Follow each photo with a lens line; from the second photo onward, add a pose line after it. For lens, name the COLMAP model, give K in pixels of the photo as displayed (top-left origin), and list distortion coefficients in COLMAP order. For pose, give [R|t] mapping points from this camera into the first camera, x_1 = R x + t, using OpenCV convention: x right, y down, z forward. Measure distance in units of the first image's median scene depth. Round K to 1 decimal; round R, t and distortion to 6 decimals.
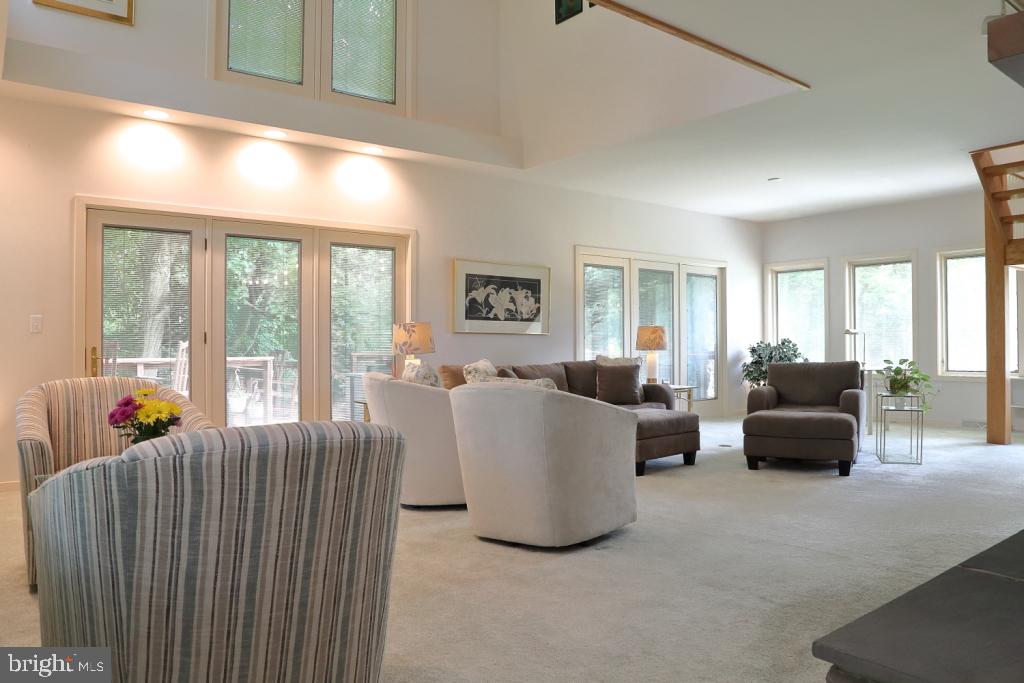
lens RADIAL K [[722.2, 0, 512.0], [0, 722.2, 341.5], [0, 0, 1]] dist [-0.120607, 0.075219]
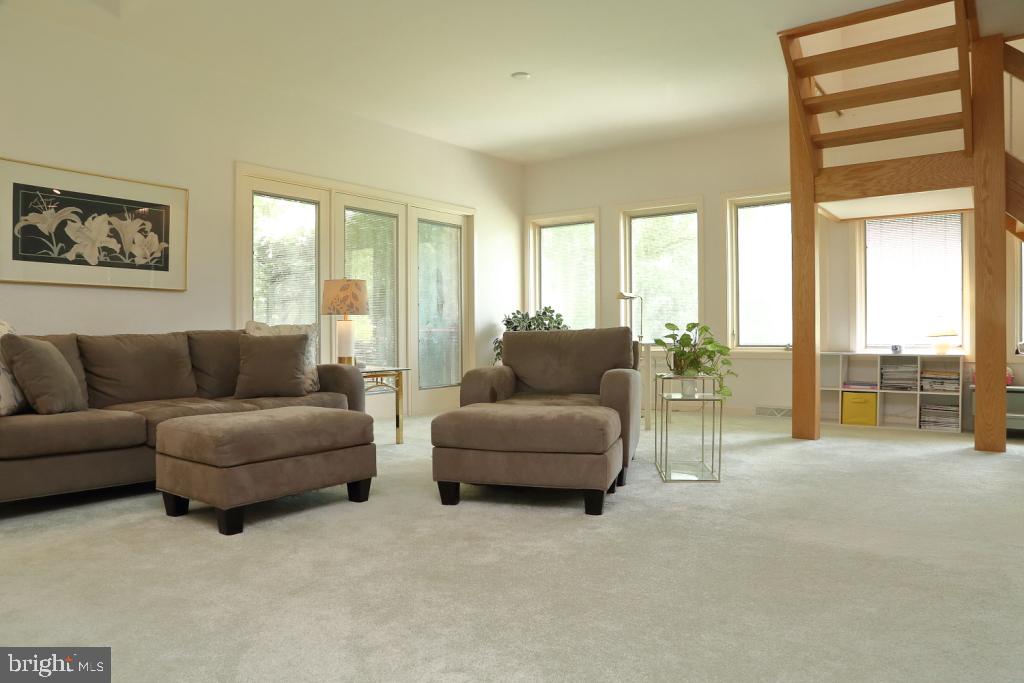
lens RADIAL K [[696.8, 0, 512.0], [0, 696.8, 341.5], [0, 0, 1]] dist [-0.127296, 0.067083]
pose [[0.963610, -0.004104, 0.267280, 0.184274], [-0.000062, 0.999879, 0.015576, 0.028393], [-0.267312, -0.015026, 0.963493, 0.349772]]
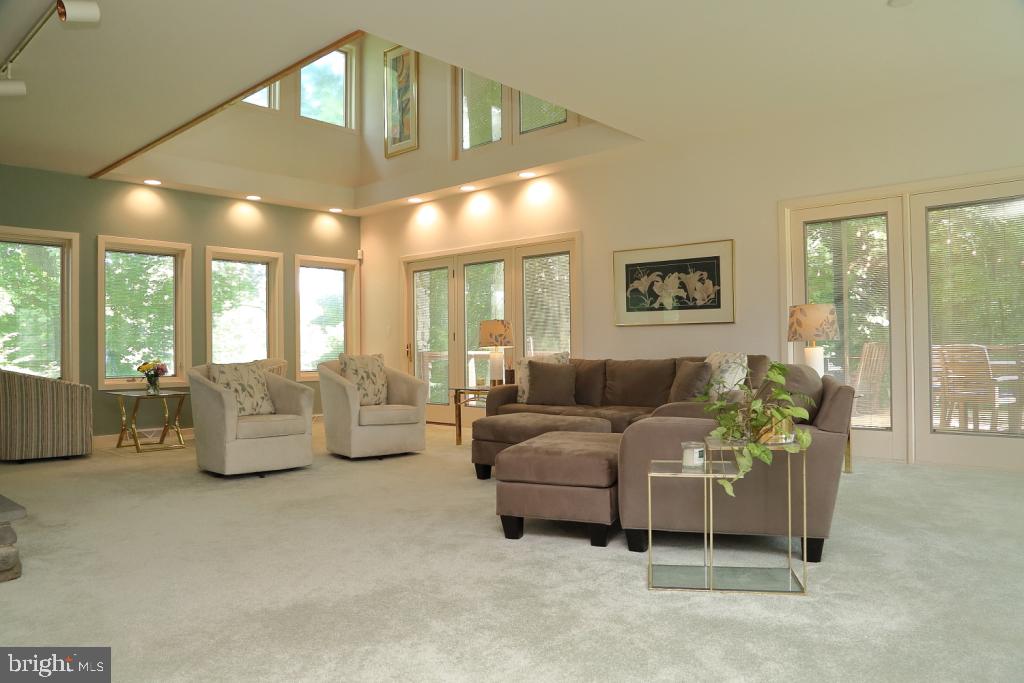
lens RADIAL K [[722.2, 0, 512.0], [0, 722.2, 341.5], [0, 0, 1]] dist [-0.120607, 0.075219]
pose [[0.182826, -0.006474, -0.983124, 0.837998], [0.019925, 0.999797, -0.002879, 0.008832], [0.982943, -0.019063, 0.182918, 0.656262]]
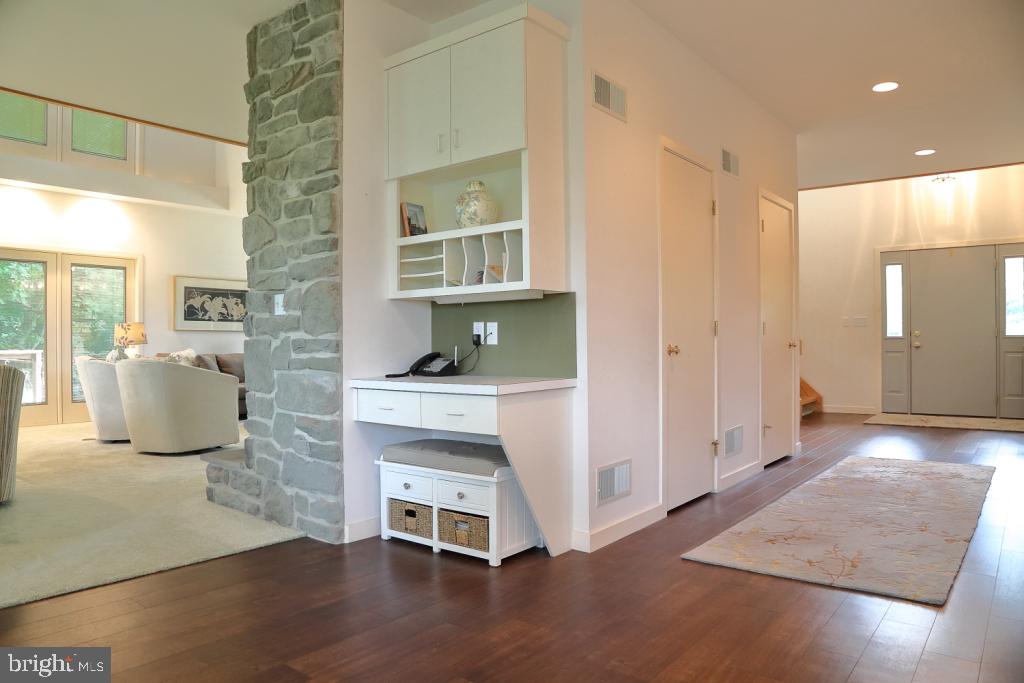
lens RADIAL K [[696.8, 0, 512.0], [0, 696.8, 341.5], [0, 0, 1]] dist [-0.127296, 0.067083]
pose [[0.969162, -0.003125, 0.246403, 0.211946], [0.002282, 0.999991, 0.003706, 0.005427], [-0.246412, -0.003030, 0.969160, -0.372622]]
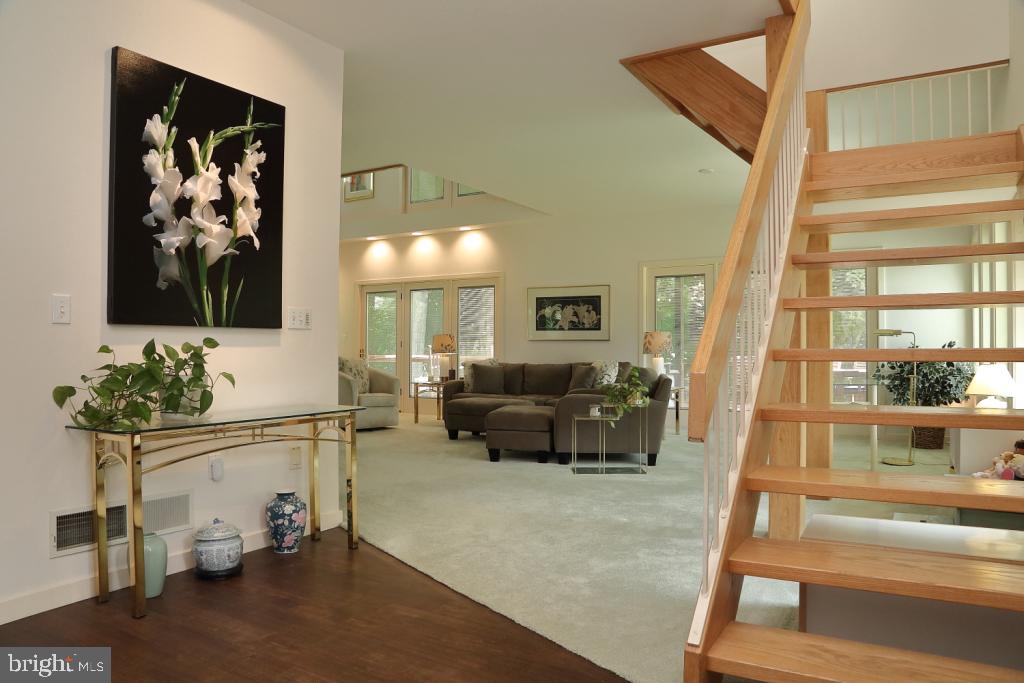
lens RADIAL K [[722.2, 0, 512.0], [0, 722.2, 341.5], [0, 0, 1]] dist [-0.120607, 0.075219]
pose [[0.357997, -0.005353, -0.933707, 1.196746], [0.002628, 0.999985, -0.004726, -0.002611], [0.933719, -0.000762, 0.358006, 0.445556]]
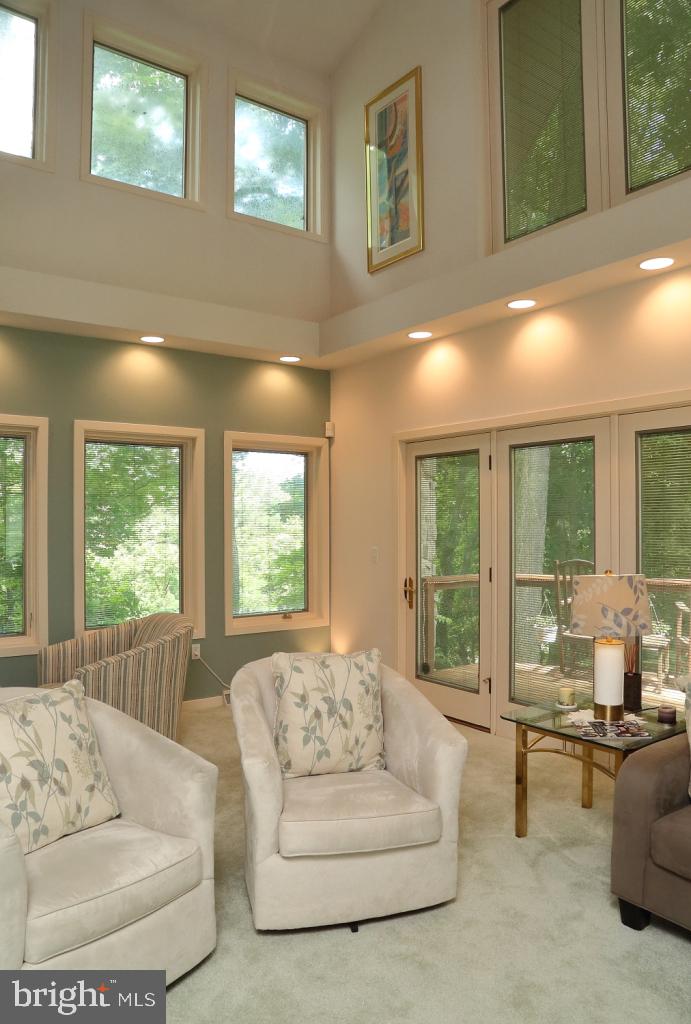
lens RADIAL K [[731.2, 0, 345.5], [0, 731.2, 512.0], [0, 0, 1]] dist [-0.067377, -0.000032]
pose [[-0.023170, -0.005724, -0.999715, 0.332541], [0.014847, 0.999871, -0.006069, -0.060281], [0.999621, -0.014984, -0.023082, 0.662514]]
